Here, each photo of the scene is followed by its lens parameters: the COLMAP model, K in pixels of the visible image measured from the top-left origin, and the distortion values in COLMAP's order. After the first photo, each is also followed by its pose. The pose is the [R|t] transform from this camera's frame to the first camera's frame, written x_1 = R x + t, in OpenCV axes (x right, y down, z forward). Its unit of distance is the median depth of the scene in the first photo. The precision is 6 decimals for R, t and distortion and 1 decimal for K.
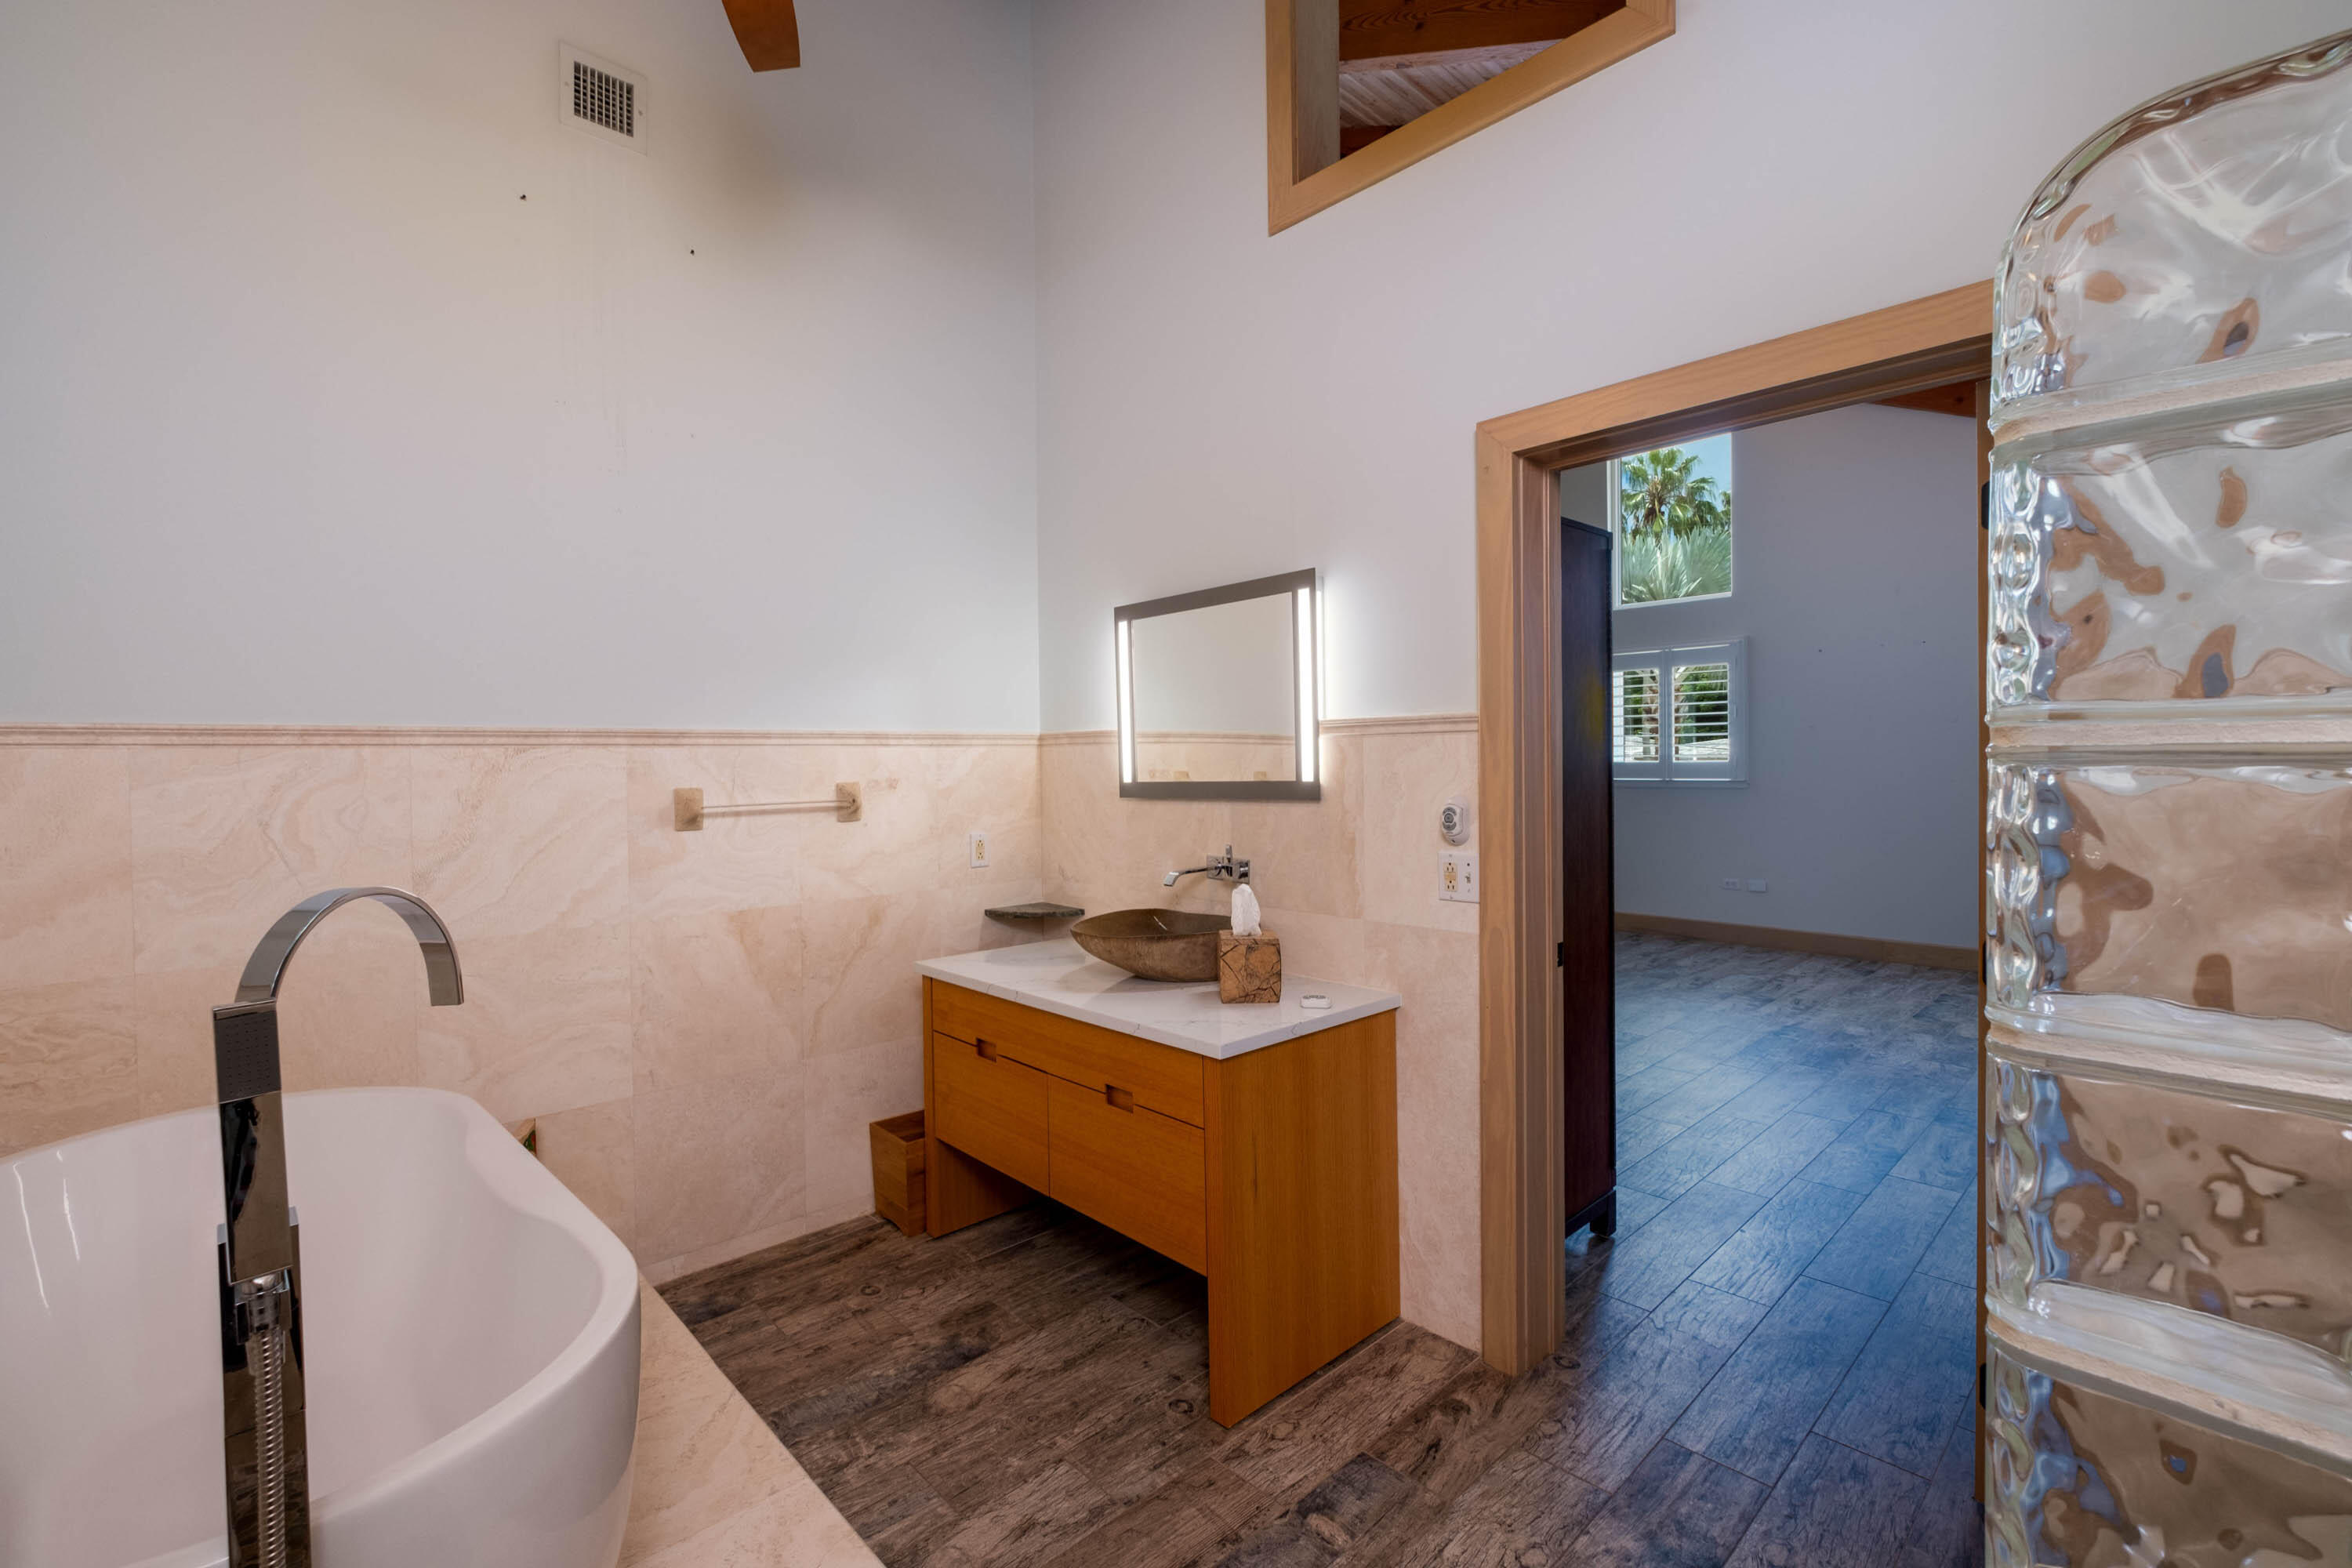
lens RADIAL K [[1037.8, 0, 1177.0], [0, 1037.8, 782.3], [0, 0, 1]] dist [-0.001387, -0.001019]
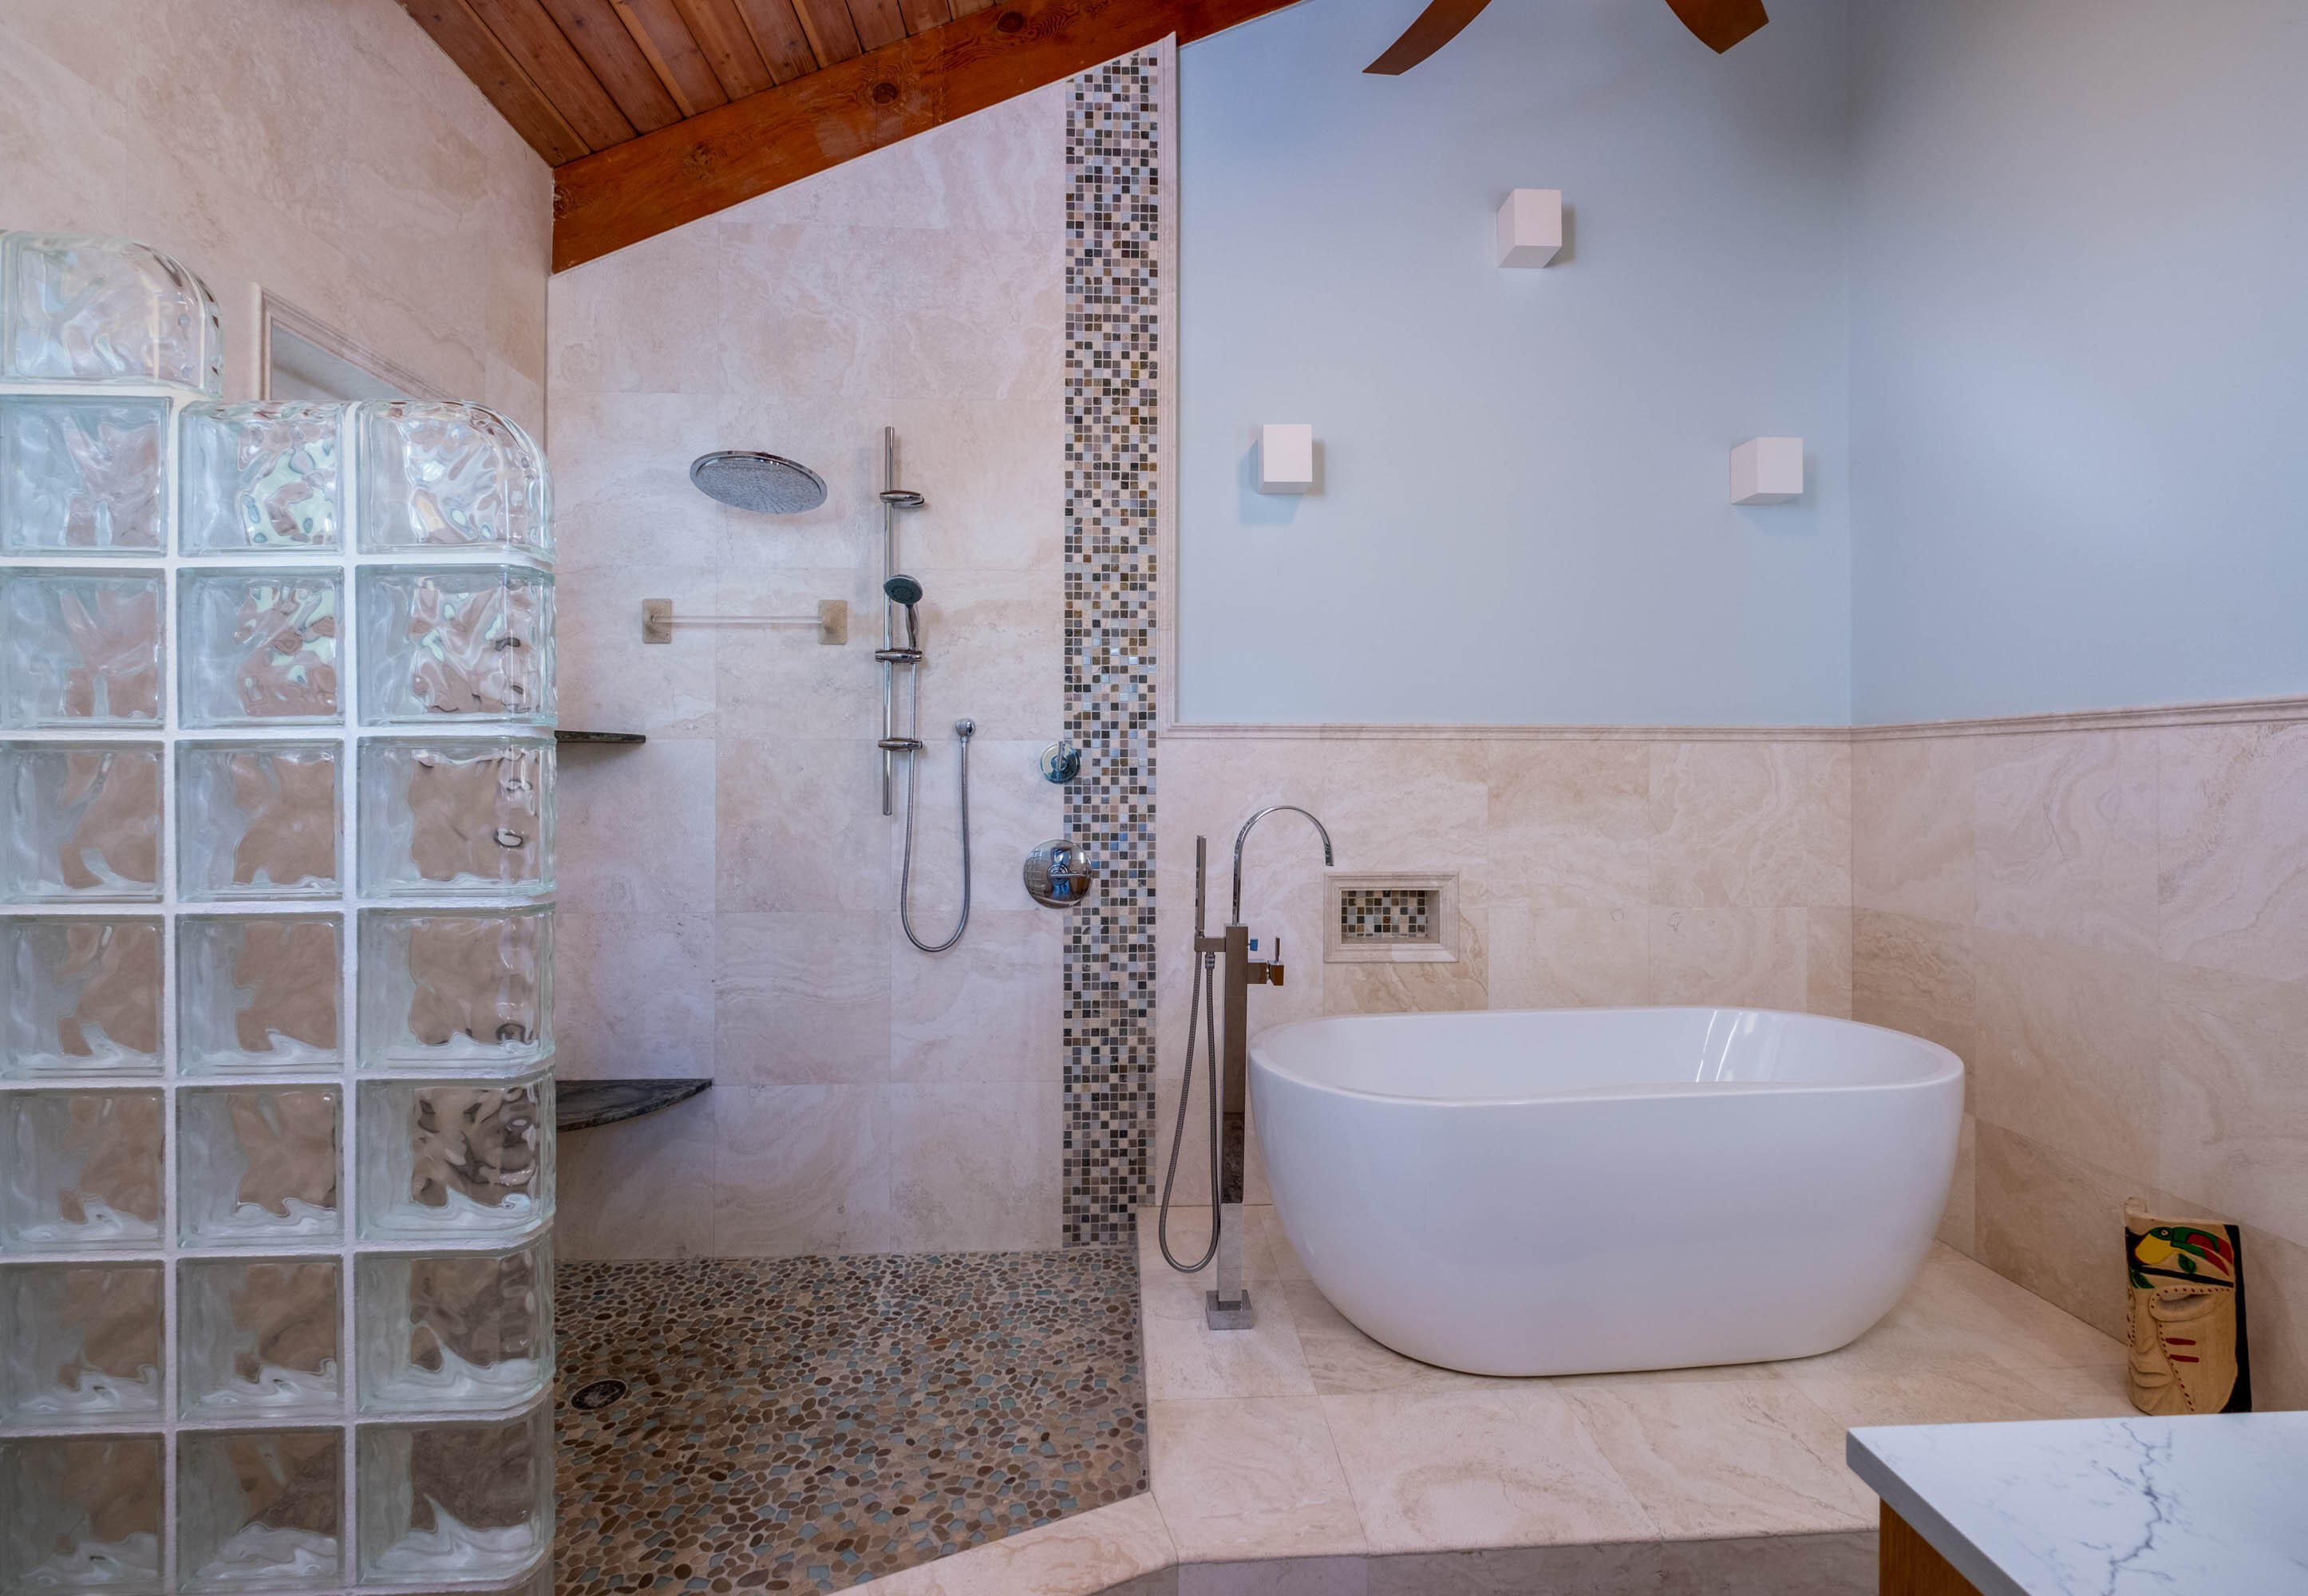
lens RADIAL K [[1049.3, 0, 1157.6], [0, 1049.3, 773.8], [0, 0, 1]] dist [-0.001945, -0.000051]
pose [[-0.656403, 0.010882, -0.754332, 0.485875], [-0.008155, 0.999735, 0.021518, -0.008956], [0.754366, 0.020276, -0.656141, 0.988317]]
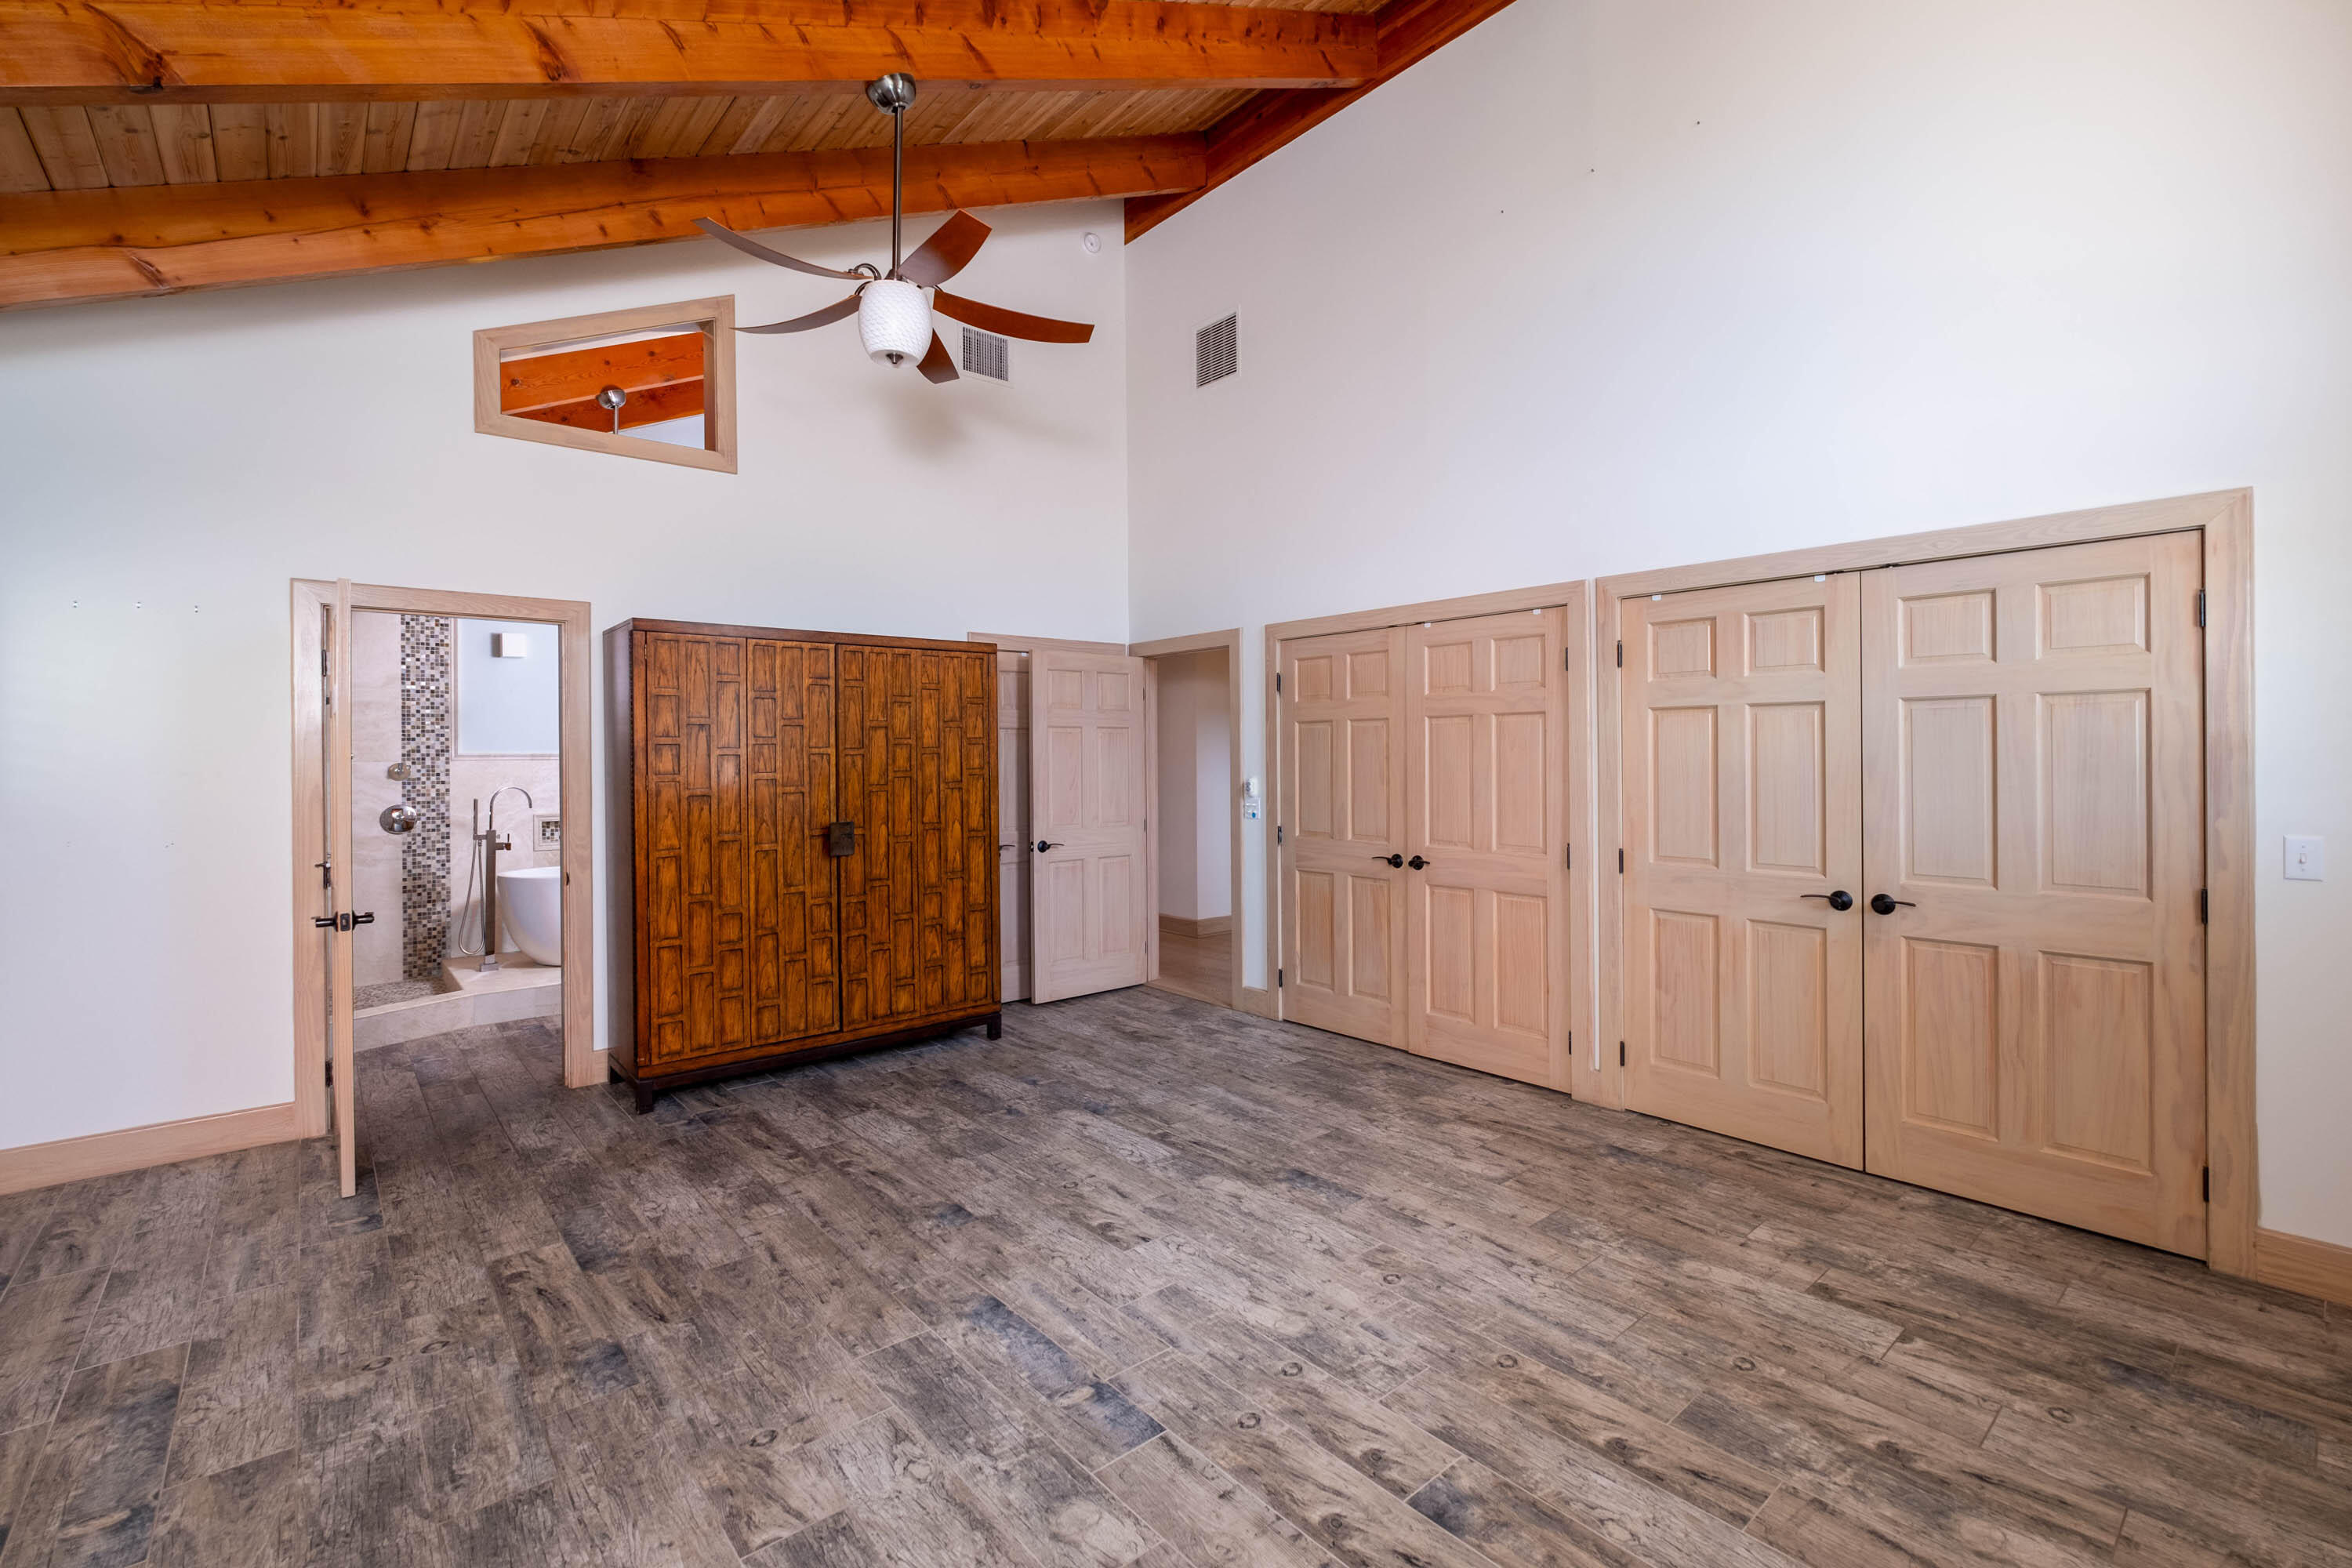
lens RADIAL K [[1037.8, 0, 1175.5], [0, 1037.8, 759.7], [0, 0, 1]] dist [-0.001387, -0.001019]
pose [[-0.057006, 0.016131, -0.998244, 1.902075], [-0.013671, 0.999763, 0.016936, -0.081104], [0.998280, 0.014612, -0.056772, 2.044447]]
